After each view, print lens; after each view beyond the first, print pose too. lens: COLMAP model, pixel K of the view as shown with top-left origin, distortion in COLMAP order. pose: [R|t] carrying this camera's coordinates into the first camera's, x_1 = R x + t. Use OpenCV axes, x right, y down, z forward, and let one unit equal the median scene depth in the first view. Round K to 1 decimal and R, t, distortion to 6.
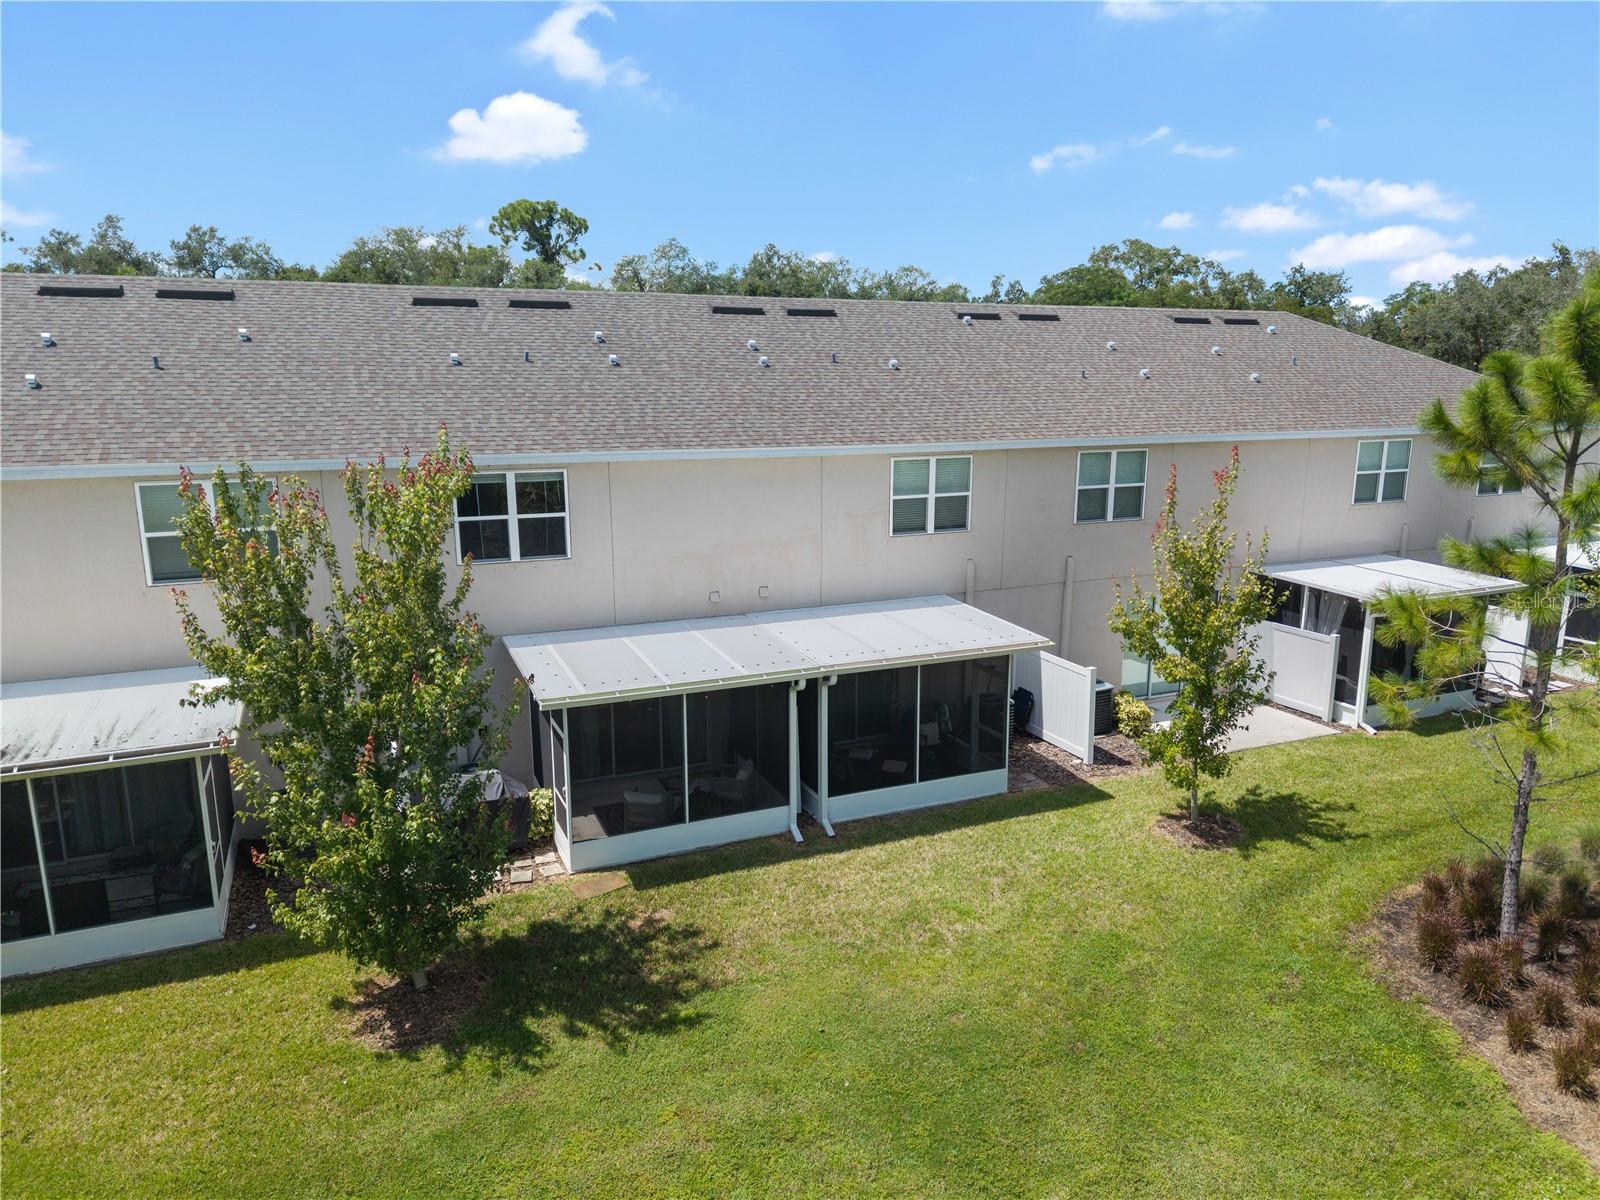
lens RADIAL K [[1095.9, 0, 800.0], [0, 1095.9, 600.0], [0, 0, 1]] dist [0.103467, -0.086700]
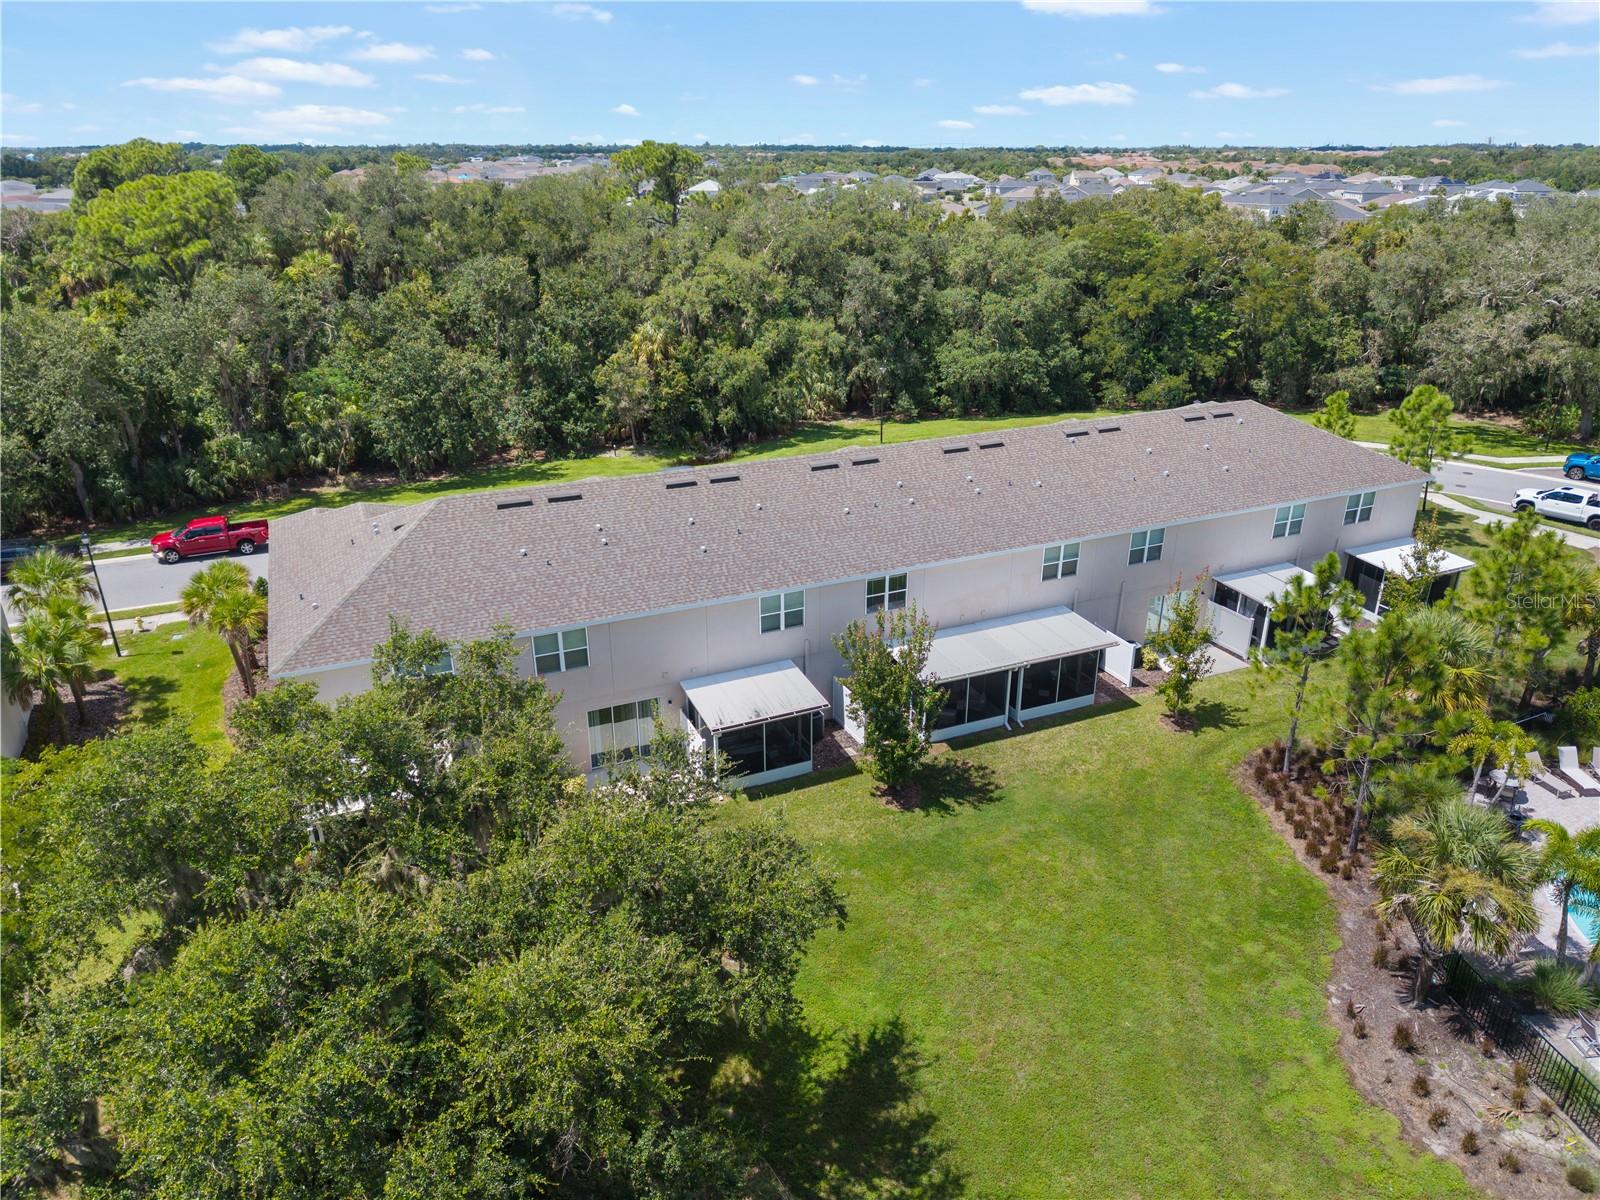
lens RADIAL K [[1095.9, 0, 800.0], [0, 1095.9, 600.0], [0, 0, 1]] dist [0.103467, -0.086700]
pose [[0.999983, -0.001320, 0.005695, -0.457950], [0.000183, 0.980770, 0.195166, -0.510554], [-0.005843, -0.195162, 0.980754, -1.256687]]
